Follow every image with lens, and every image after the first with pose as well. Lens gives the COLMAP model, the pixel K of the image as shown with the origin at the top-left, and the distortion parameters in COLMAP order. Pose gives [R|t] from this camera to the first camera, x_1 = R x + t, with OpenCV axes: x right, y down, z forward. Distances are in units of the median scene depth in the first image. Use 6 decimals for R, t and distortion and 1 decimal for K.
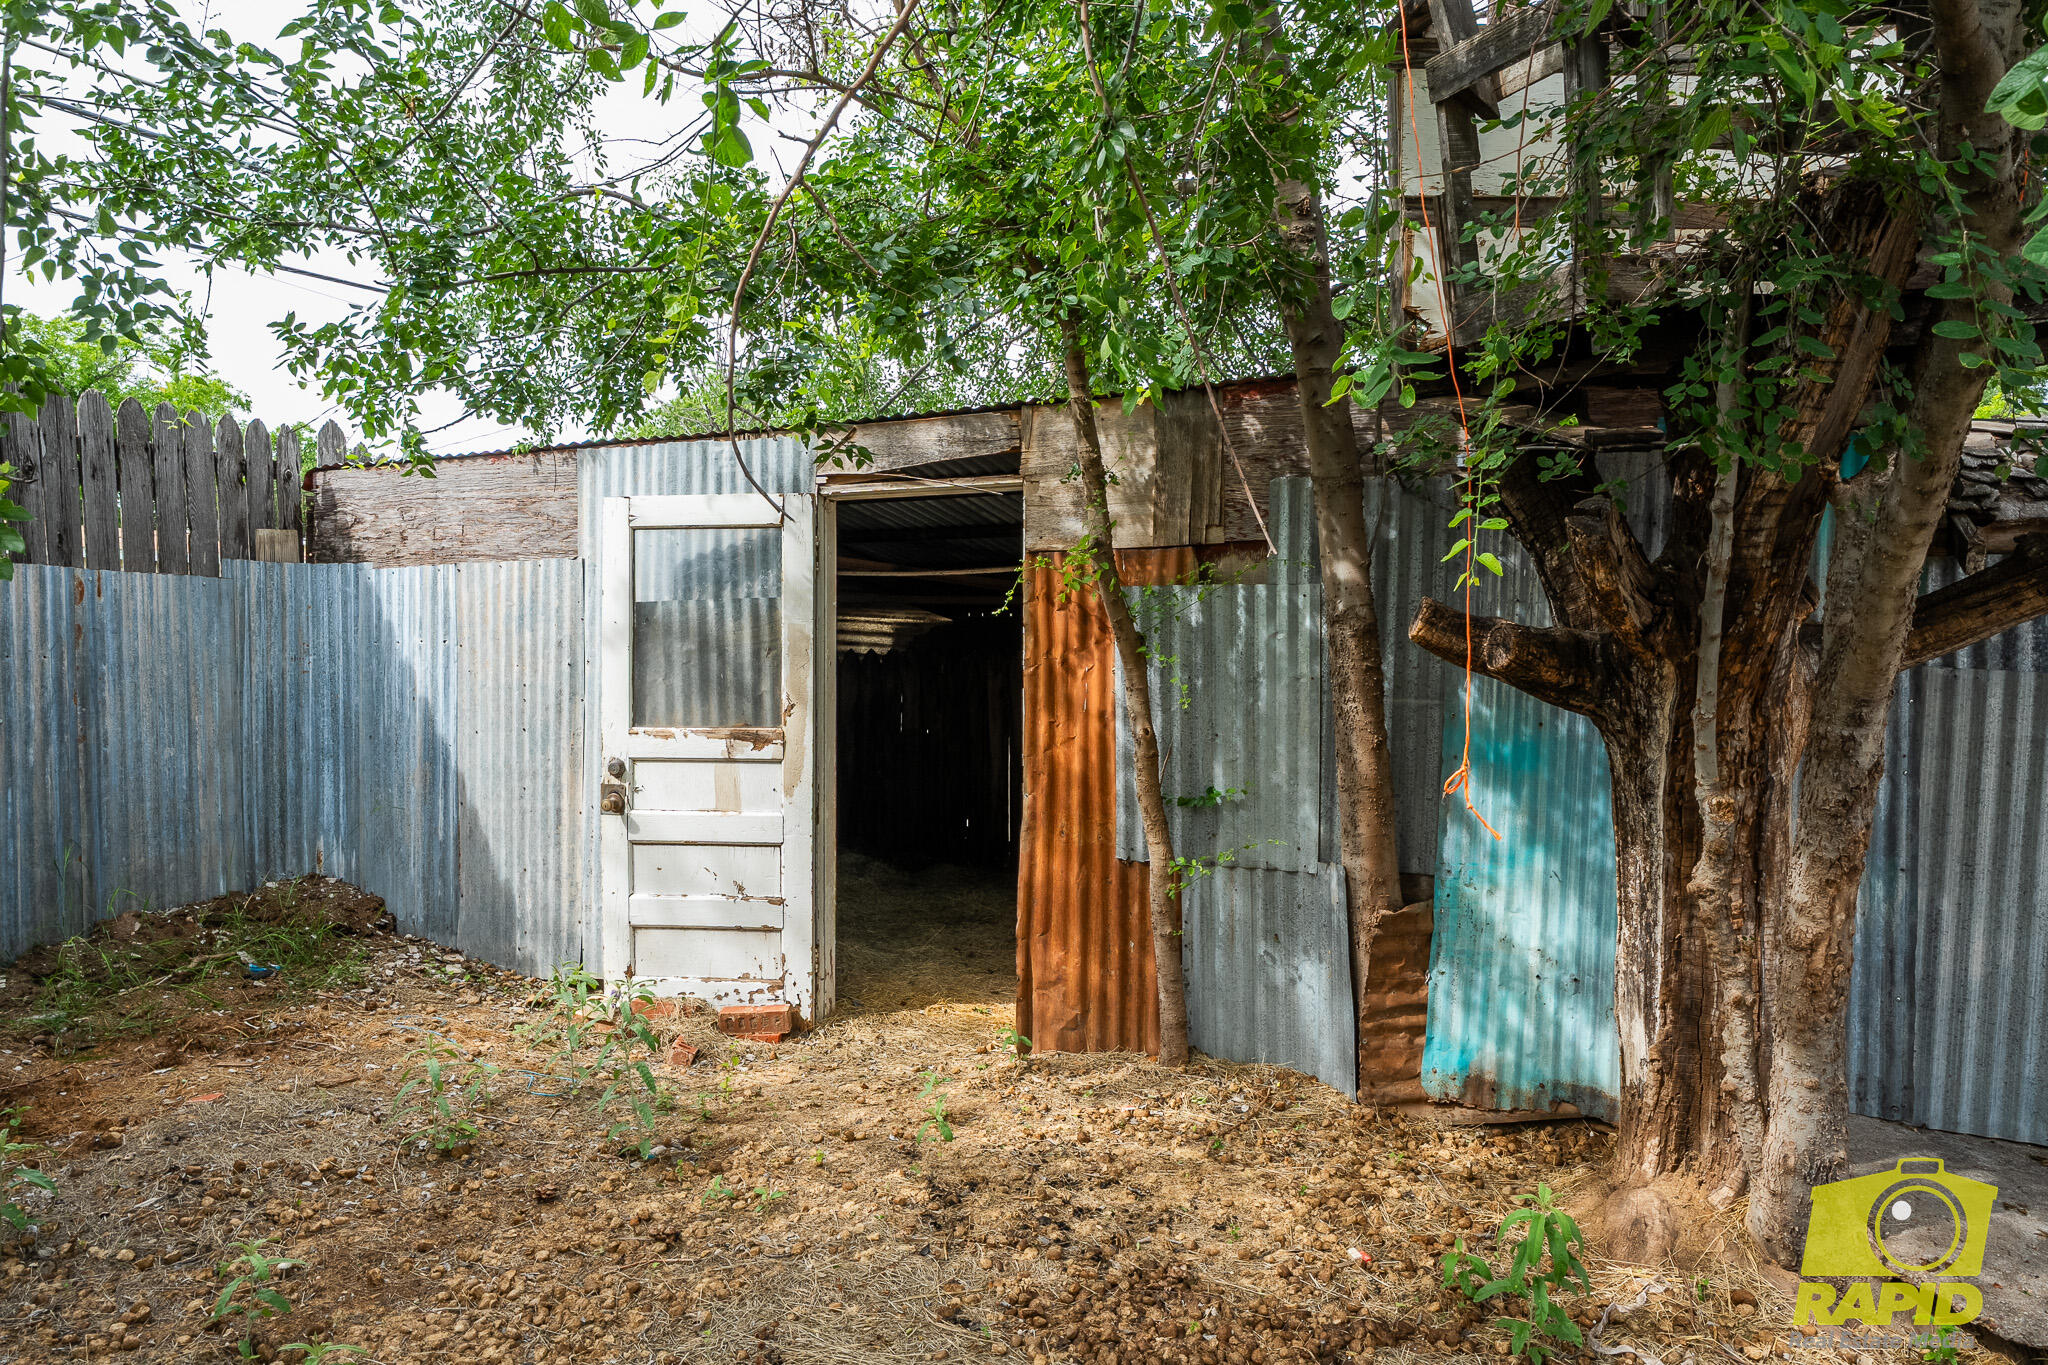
lens RADIAL K [[1364.3, 0, 1027.2], [0, 1364.3, 690.0], [0, 0, 1]] dist [0.001898, -0.000842]
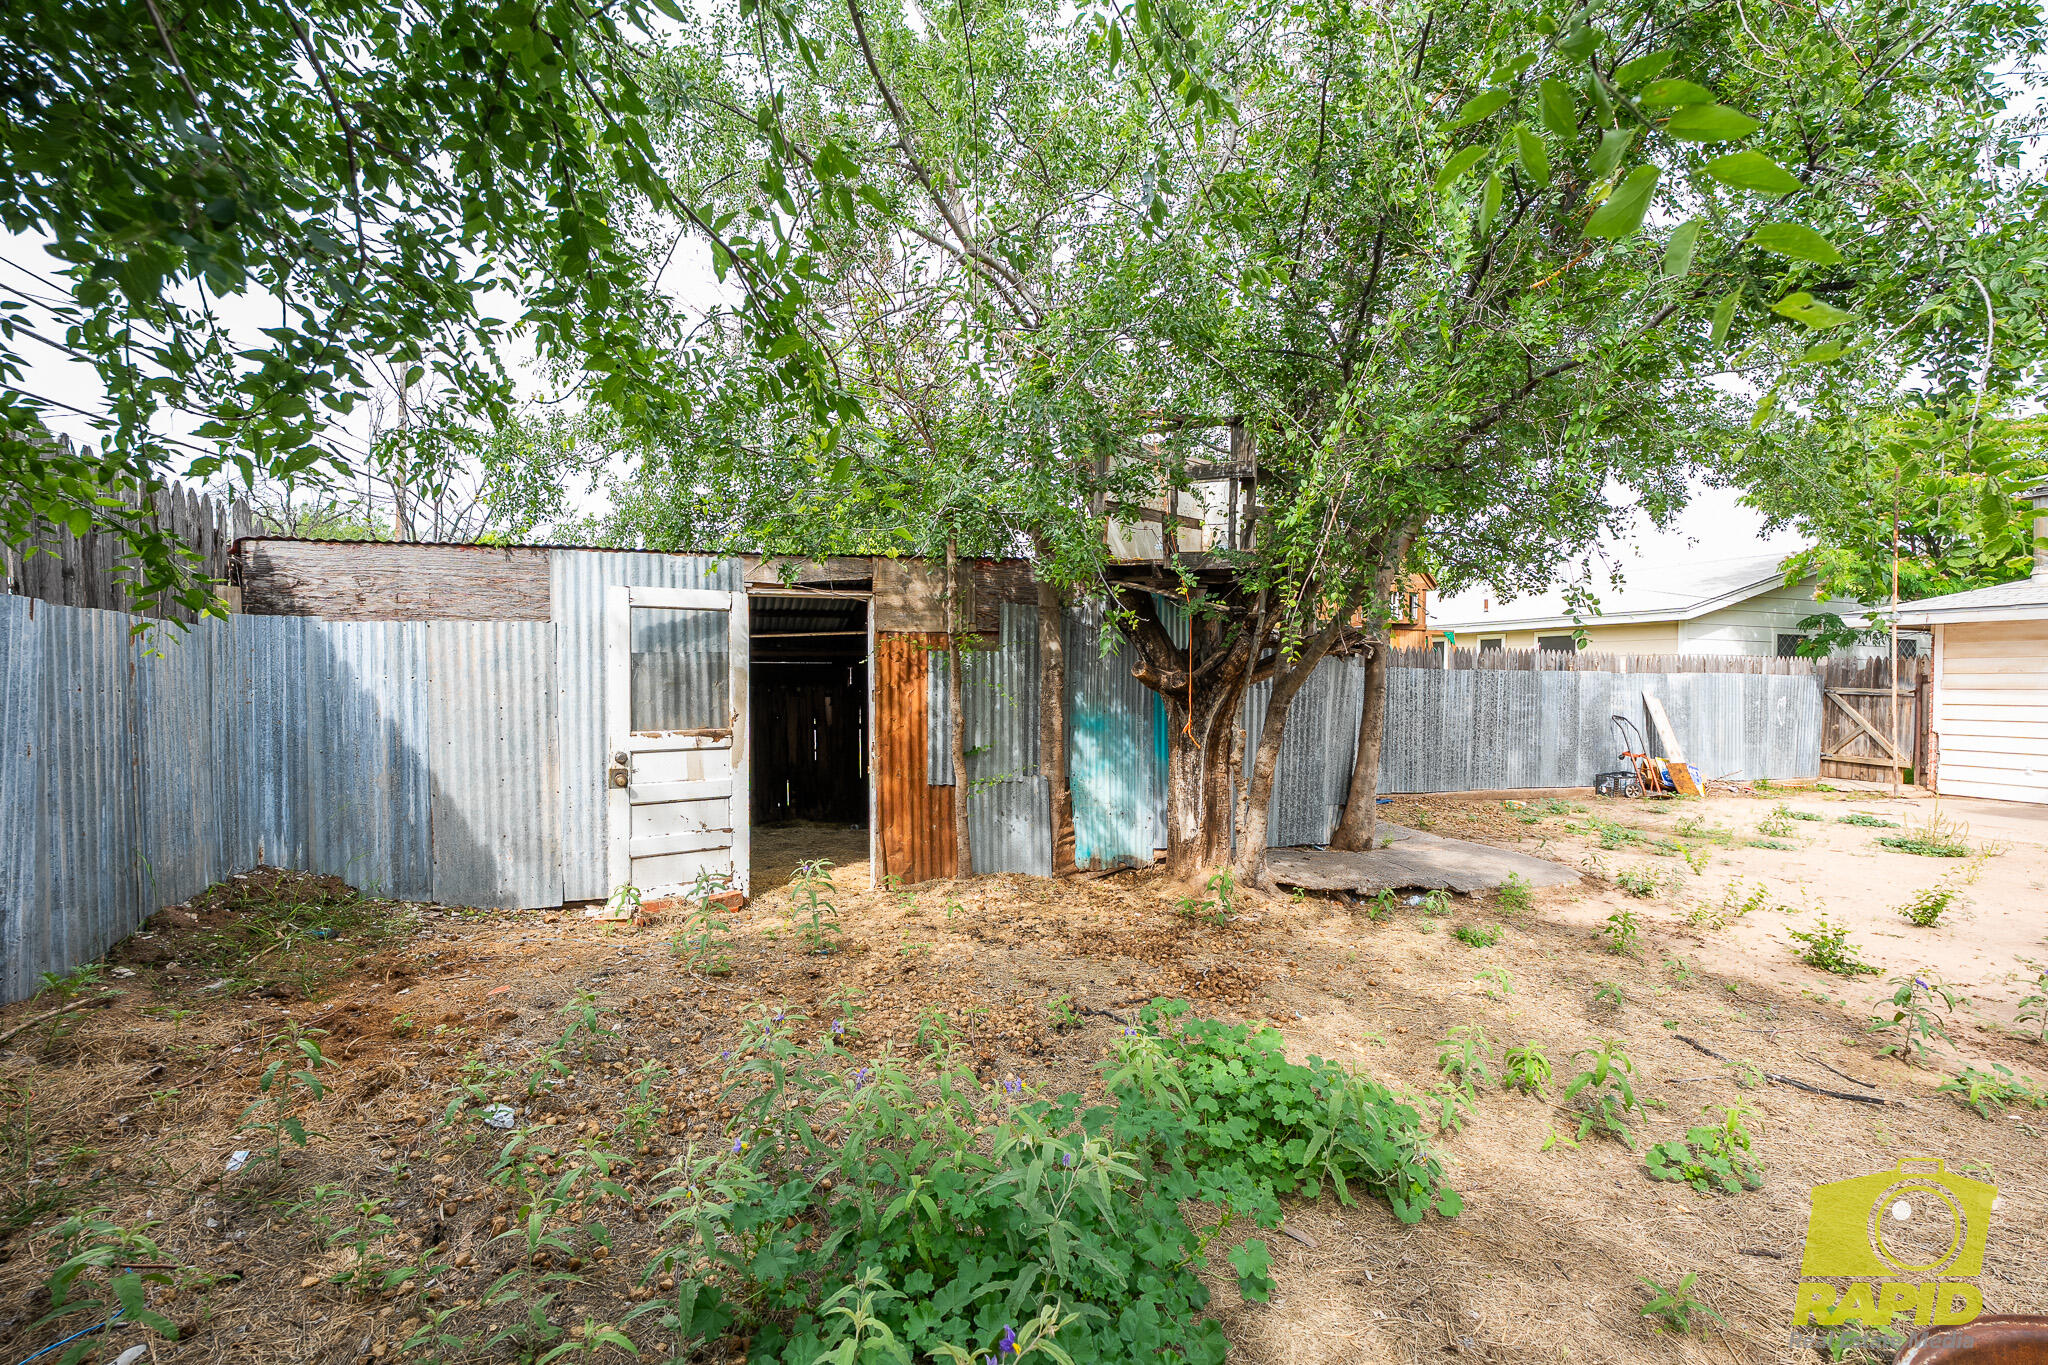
lens RADIAL K [[896.0, 0, 1021.2], [0, 896.0, 681.5], [0, 0, 1]] dist [-0.007726, 0.001601]
pose [[0.741571, -0.004950, 0.670856, -0.651533], [0.023572, 0.999548, -0.018681, -0.000894], [-0.670460, 0.029667, 0.741352, -0.075932]]
